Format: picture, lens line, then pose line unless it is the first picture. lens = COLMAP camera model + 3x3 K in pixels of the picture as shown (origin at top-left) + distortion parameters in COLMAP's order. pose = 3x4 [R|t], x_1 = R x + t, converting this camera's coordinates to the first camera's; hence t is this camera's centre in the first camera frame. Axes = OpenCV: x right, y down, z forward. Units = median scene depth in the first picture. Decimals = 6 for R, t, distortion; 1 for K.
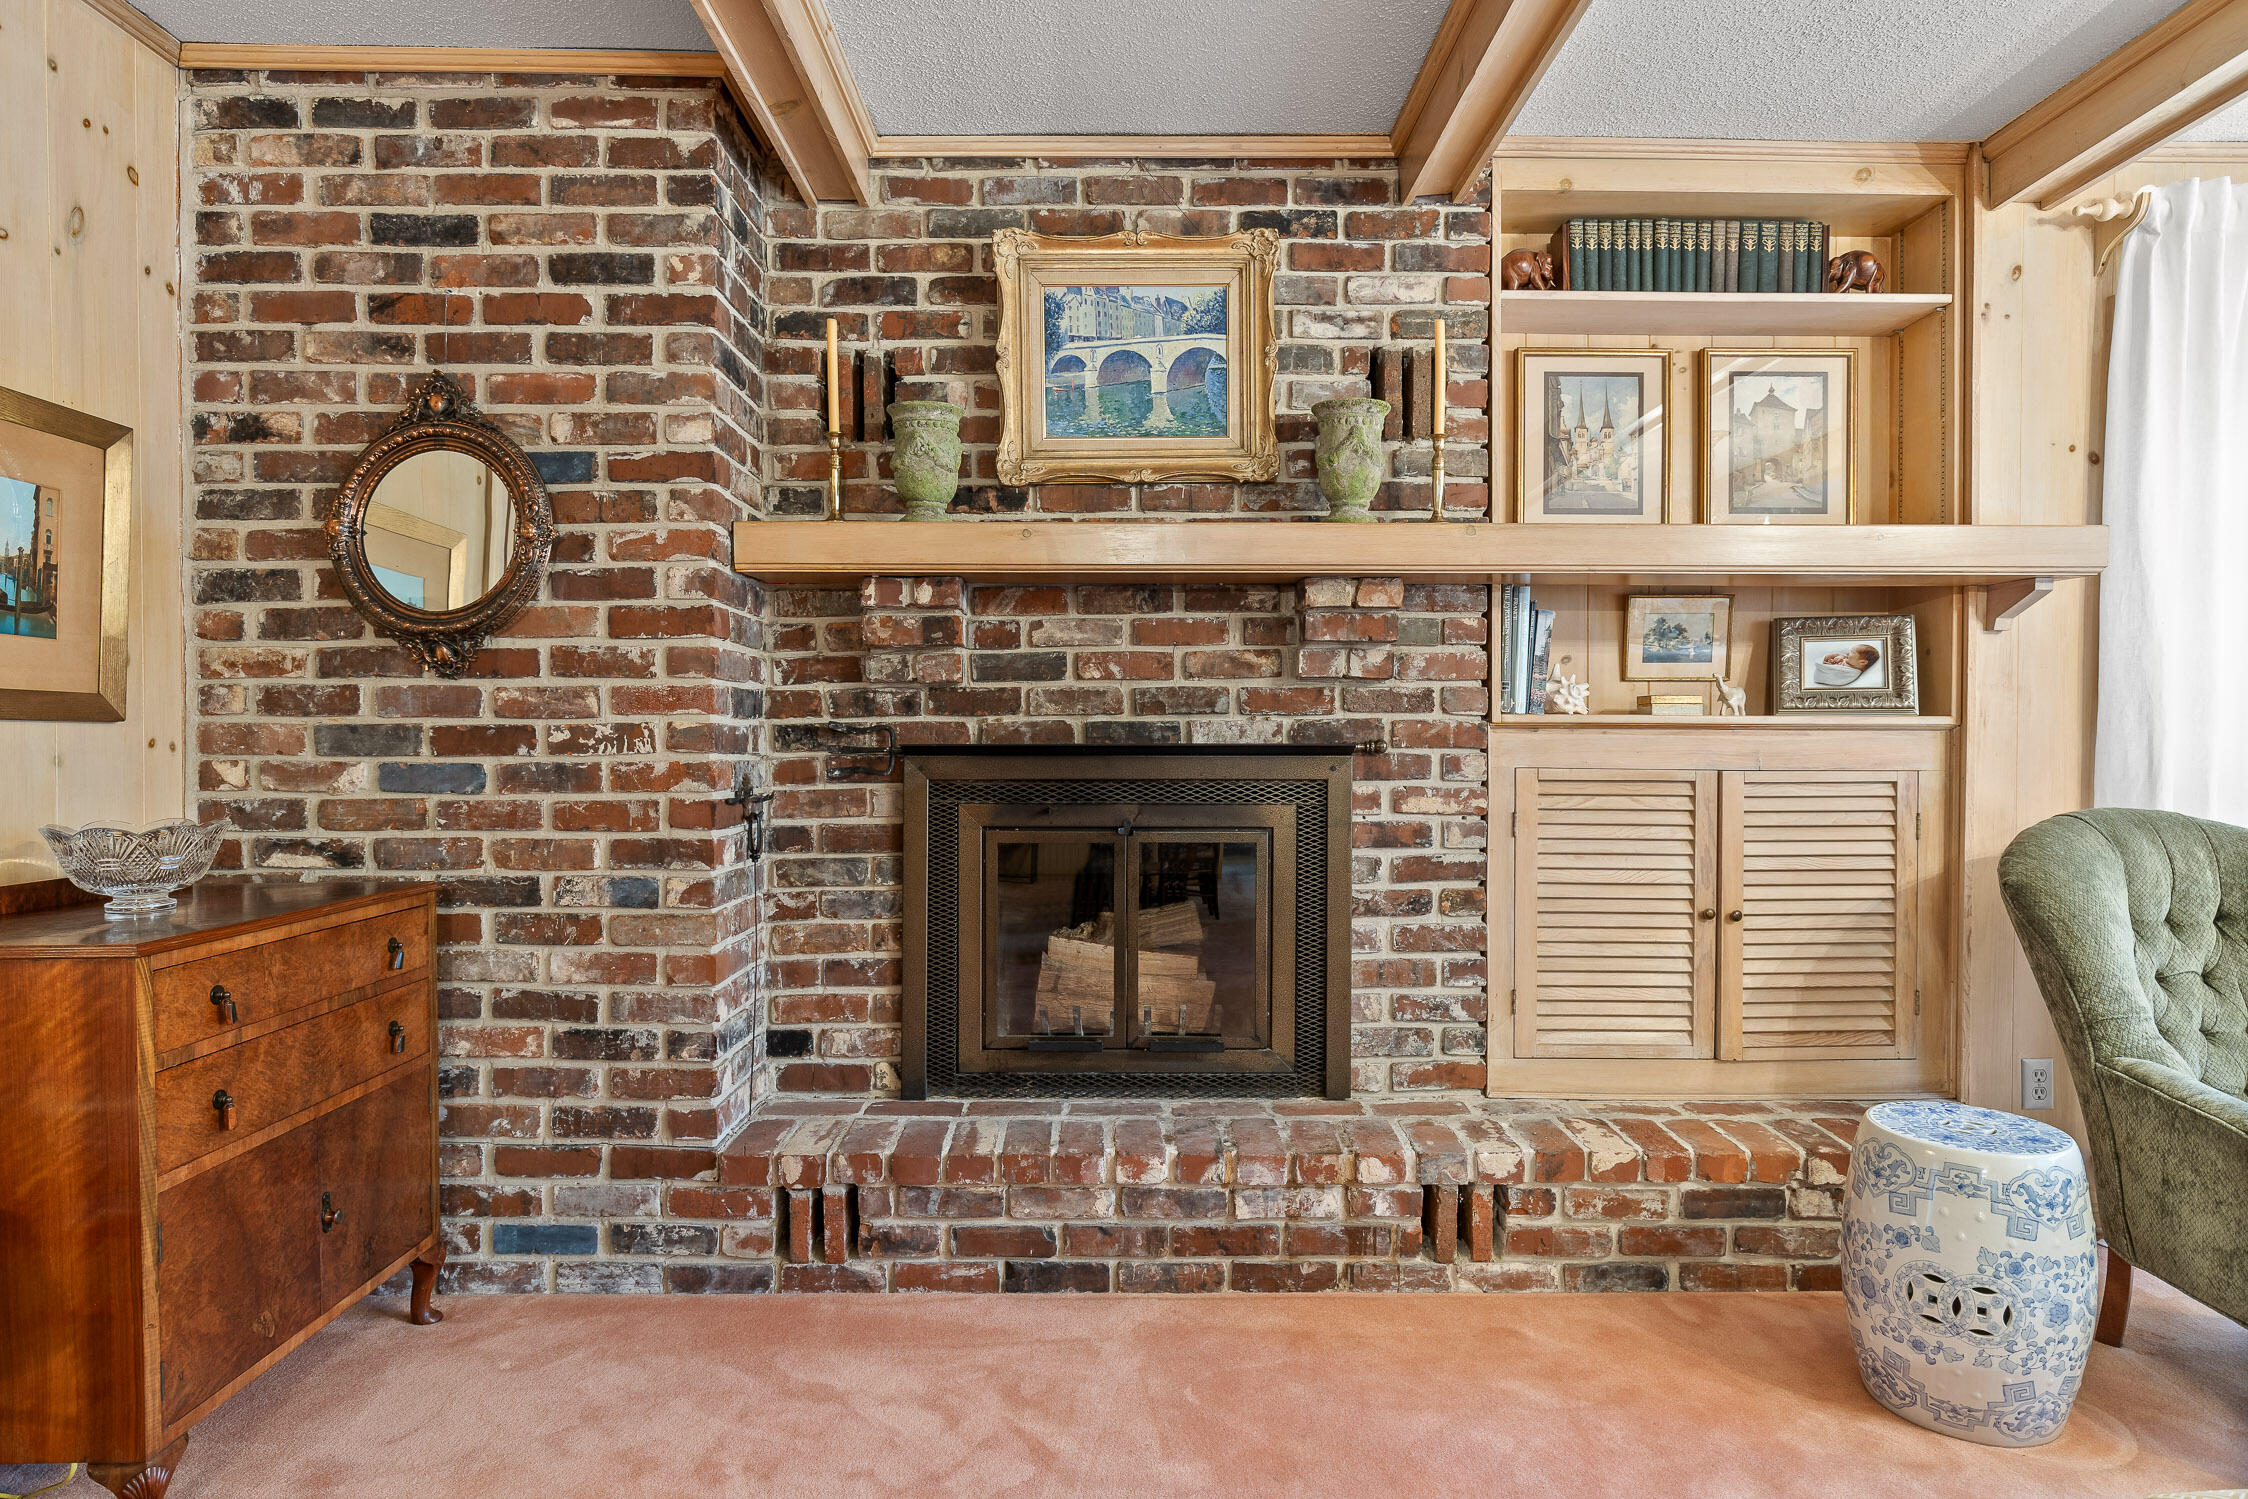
lens RADIAL K [[1272.9, 0, 1123.9], [0, 1272.9, 754.7], [0, 0, 1]] dist [-0.004360, 0.003327]
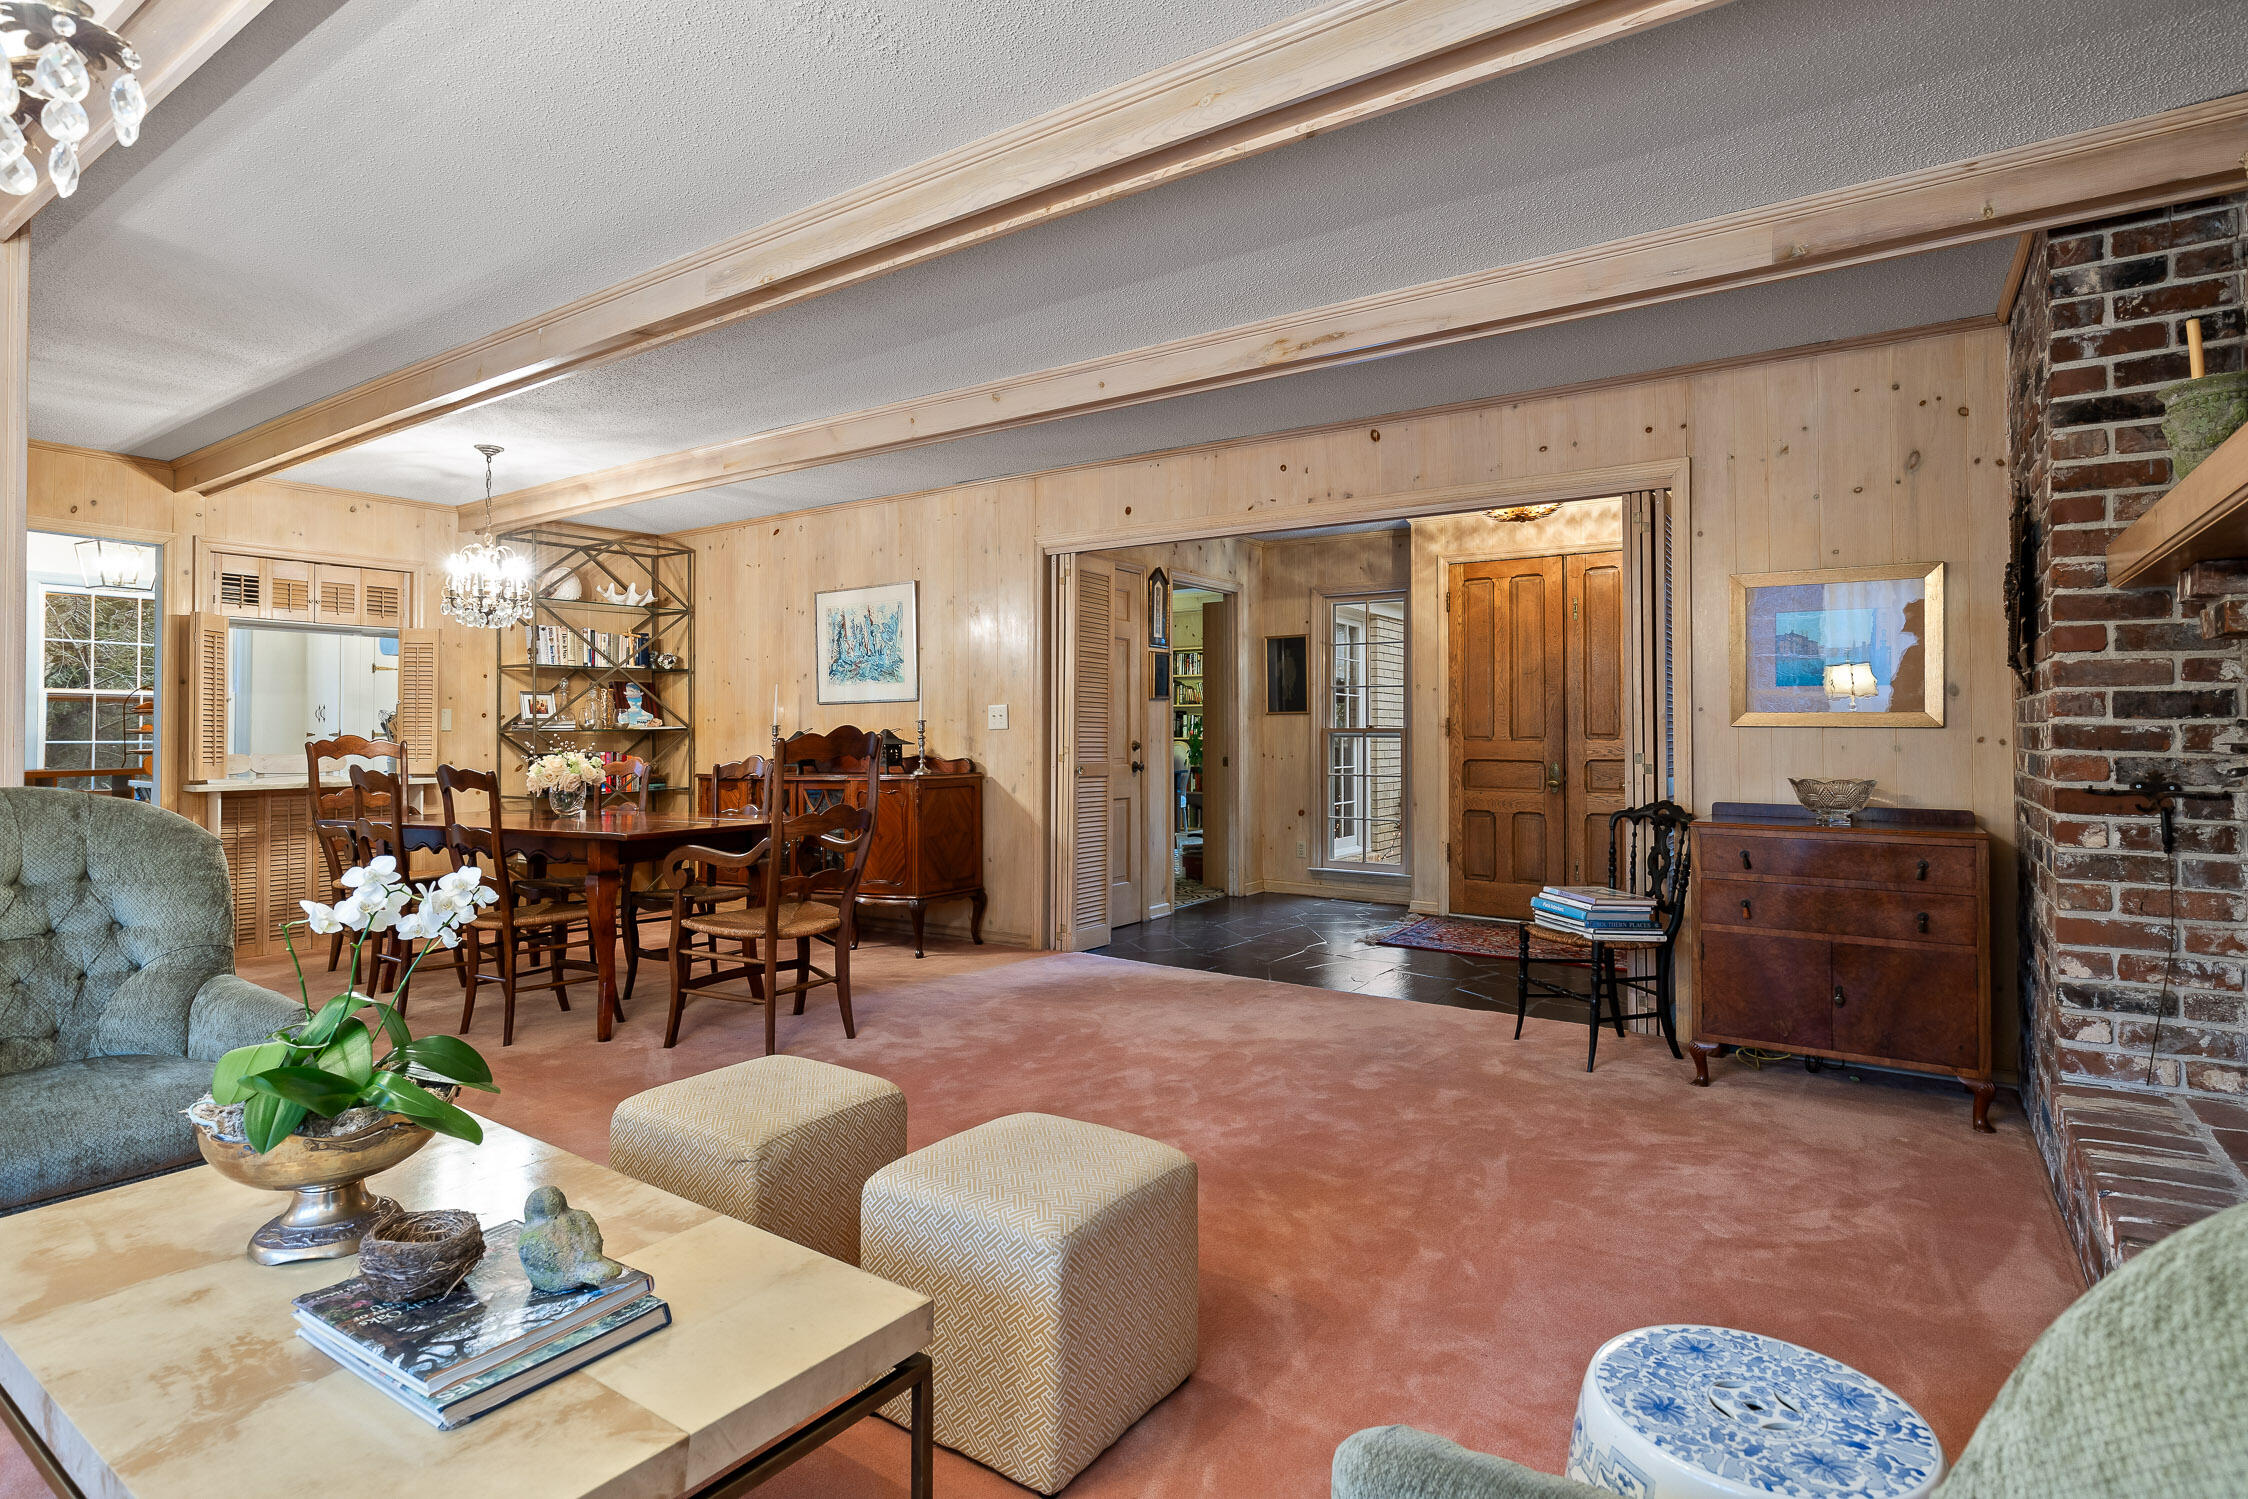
lens RADIAL K [[1138.0, 0, 1125.5], [0, 1138.0, 710.4], [0, 0, 1]] dist [0.005011, -0.004895]
pose [[-0.574082, -0.020100, -0.818551, 0.972305], [-0.014358, 0.999792, -0.014480, -0.008564], [0.818672, 0.003440, -0.574251, 0.820045]]
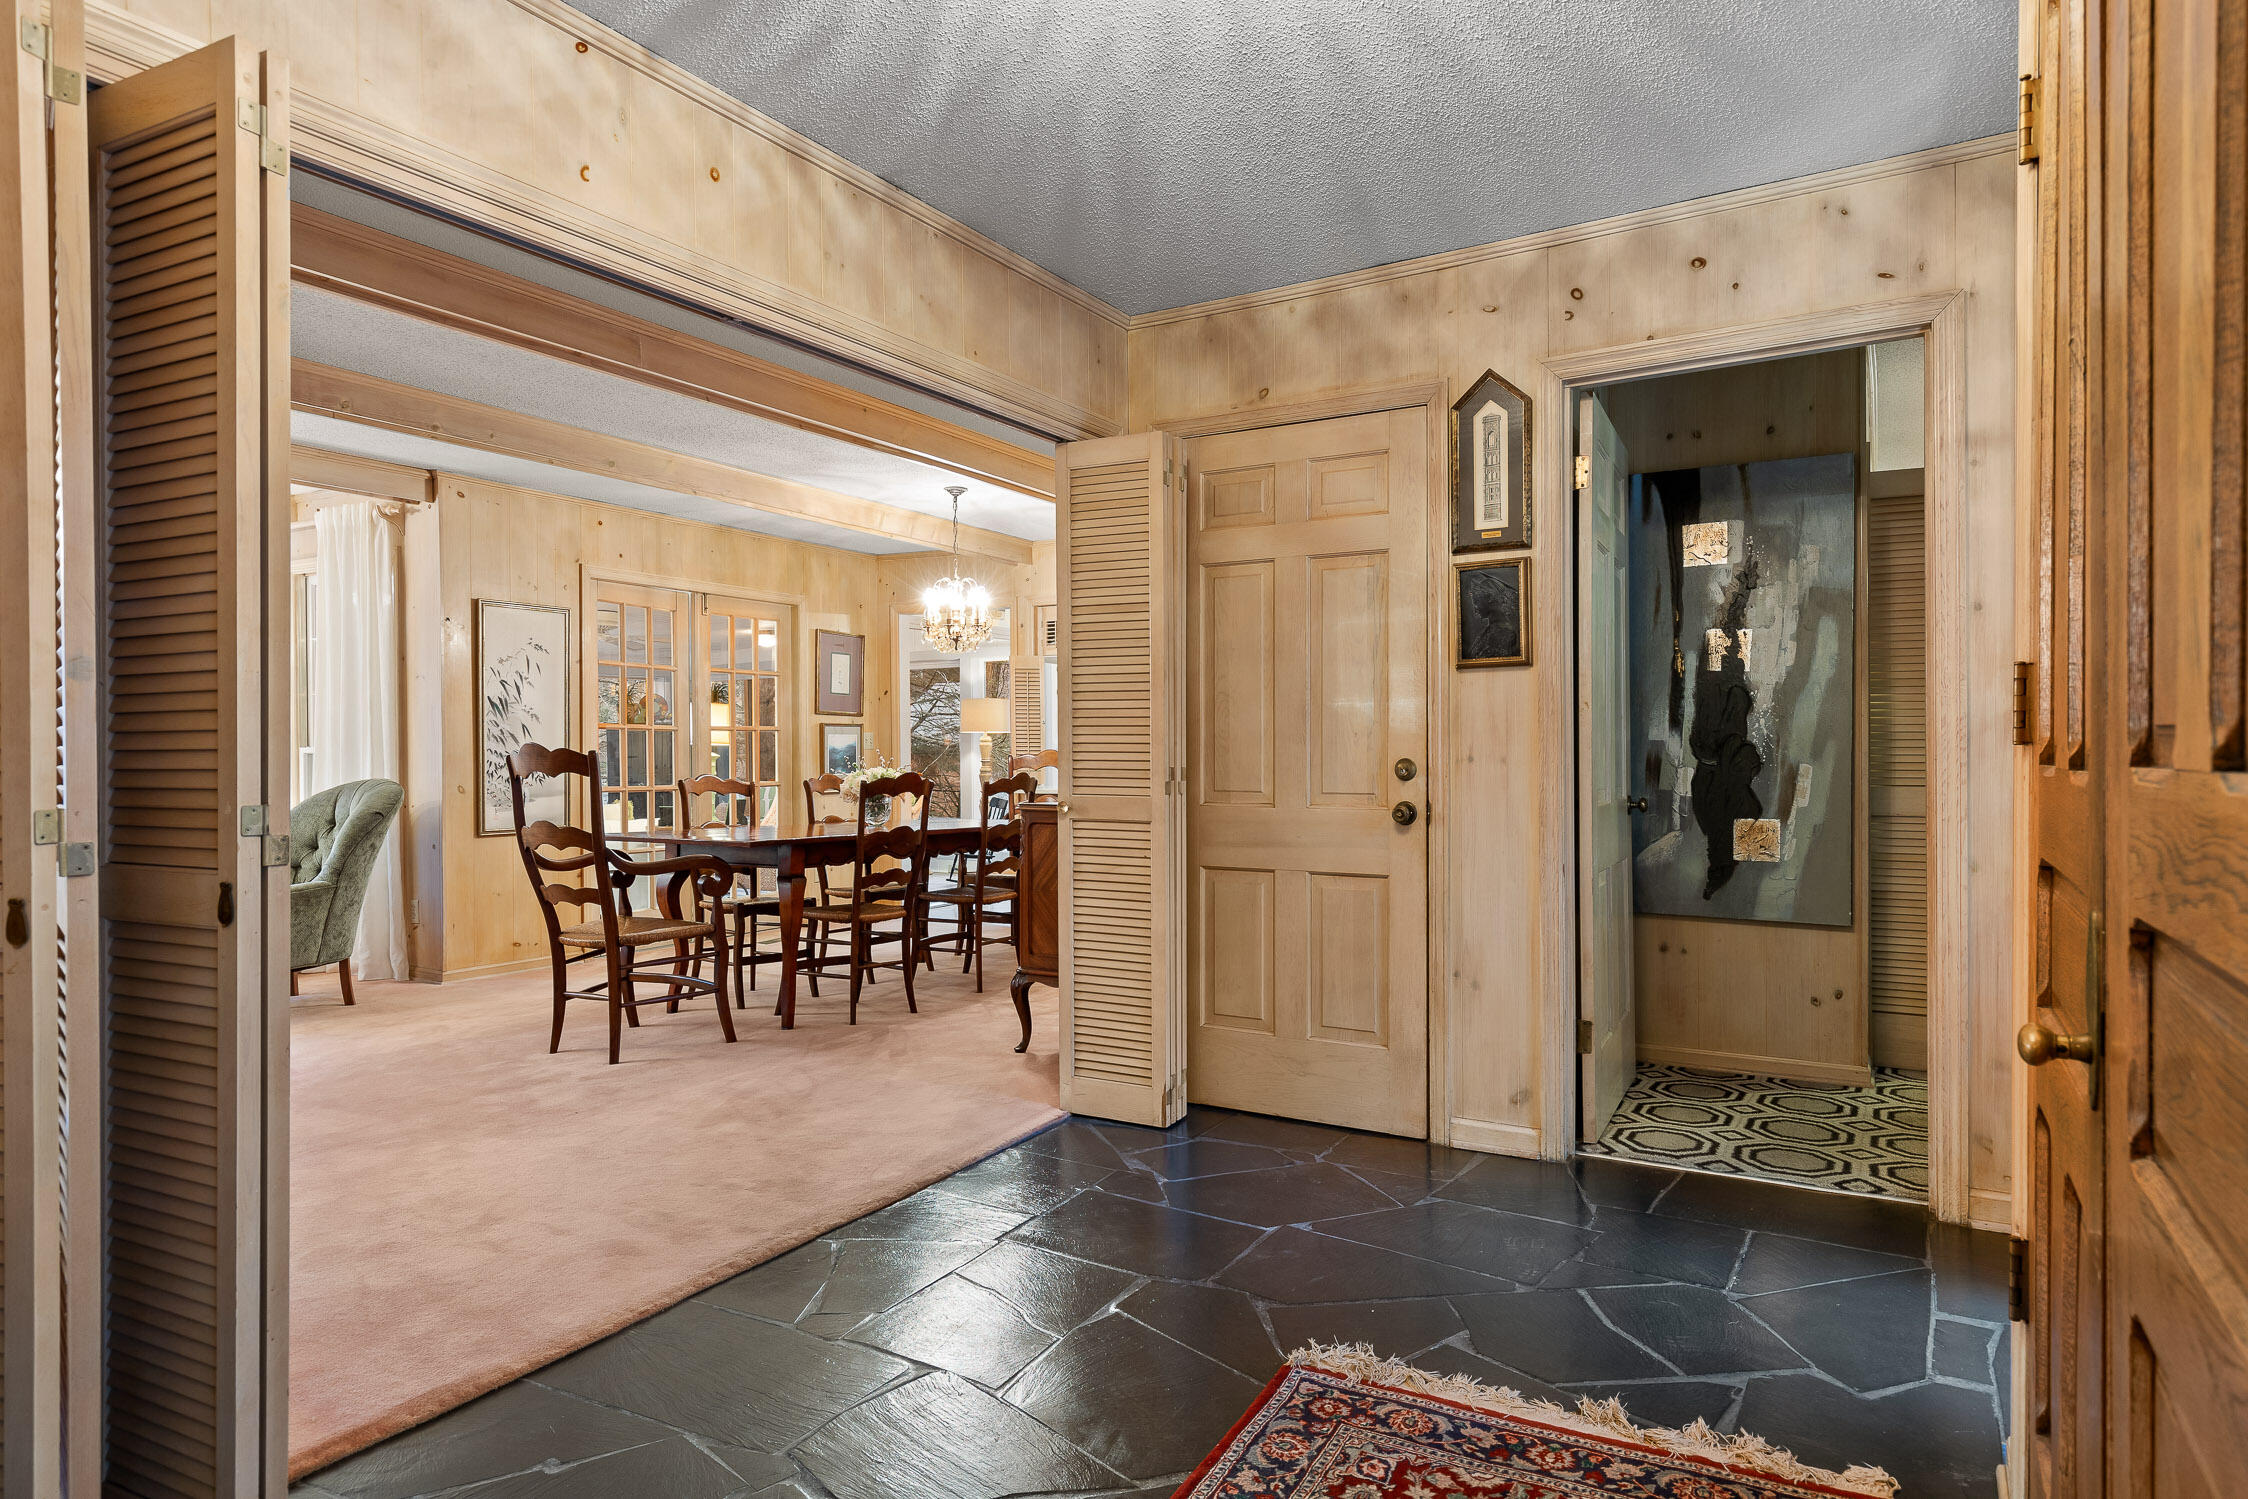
lens RADIAL K [[1278.2, 0, 1119.8], [0, 1278.2, 752.2], [0, 0, 1]] dist [0.007272, 0.000066]
pose [[-0.856715, 0.001551, 0.515788, -1.441703], [0.011753, 0.999795, 0.016515, -0.011215], [-0.515656, 0.020210, -0.856557, 0.719838]]
